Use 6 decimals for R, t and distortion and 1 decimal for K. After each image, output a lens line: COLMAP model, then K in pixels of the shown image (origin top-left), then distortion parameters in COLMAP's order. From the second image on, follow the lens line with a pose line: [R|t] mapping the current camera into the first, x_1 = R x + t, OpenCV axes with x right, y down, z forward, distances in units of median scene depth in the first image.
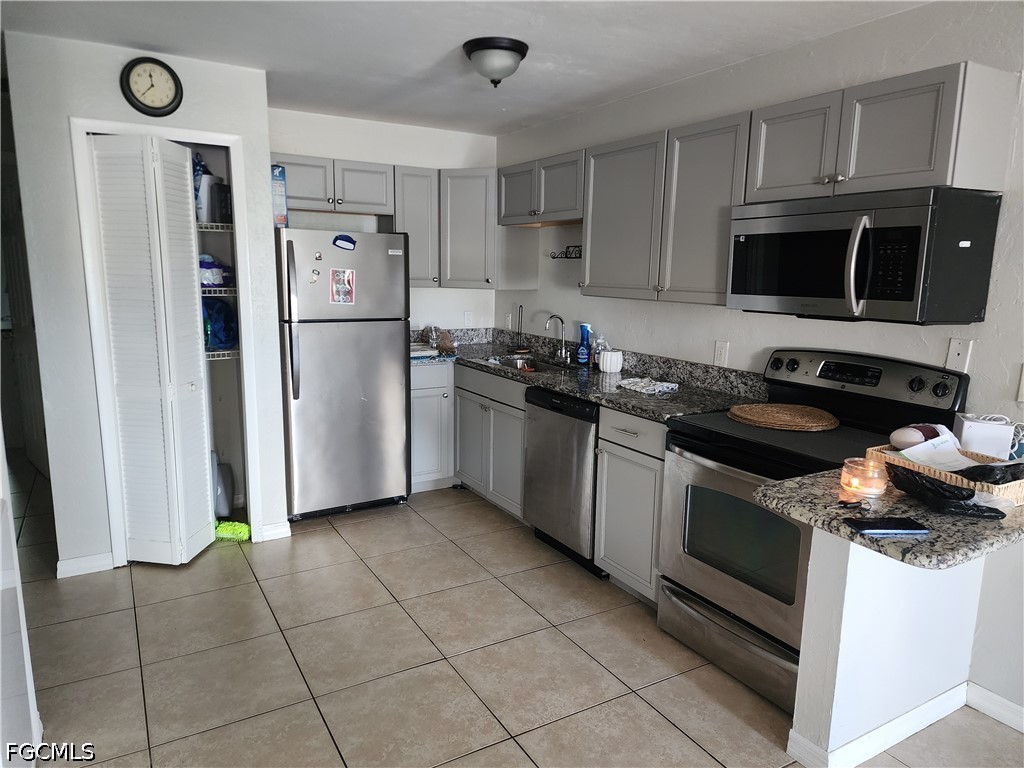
lens RADIAL K [[683.9, 0, 512.0], [0, 683.9, 384.0], [0, 0, 1]] dist [0.038801, -0.005580]
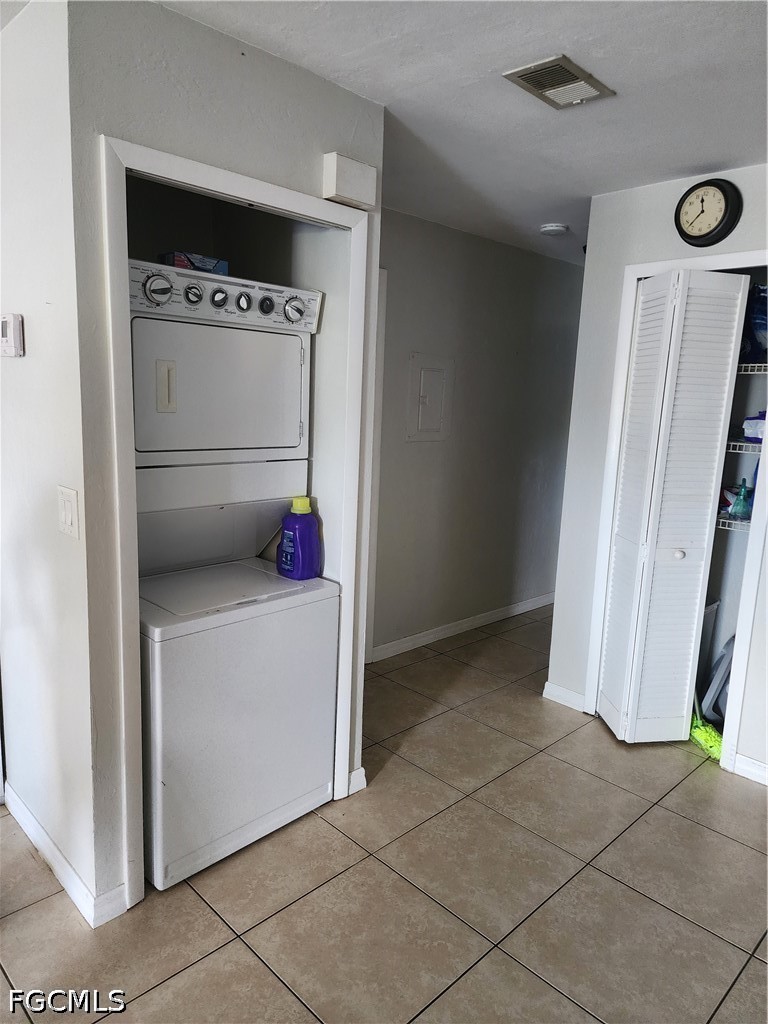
lens RADIAL K [[683.9, 0, 384.0], [0, 683.9, 512.0], [0, 0, 1]] dist [0.038801, -0.005580]
pose [[0.253324, 0.157046, -0.954549, 0.377741], [-0.199940, 0.973929, 0.107173, -0.096462], [0.946494, 0.163703, 0.278119, 0.587360]]
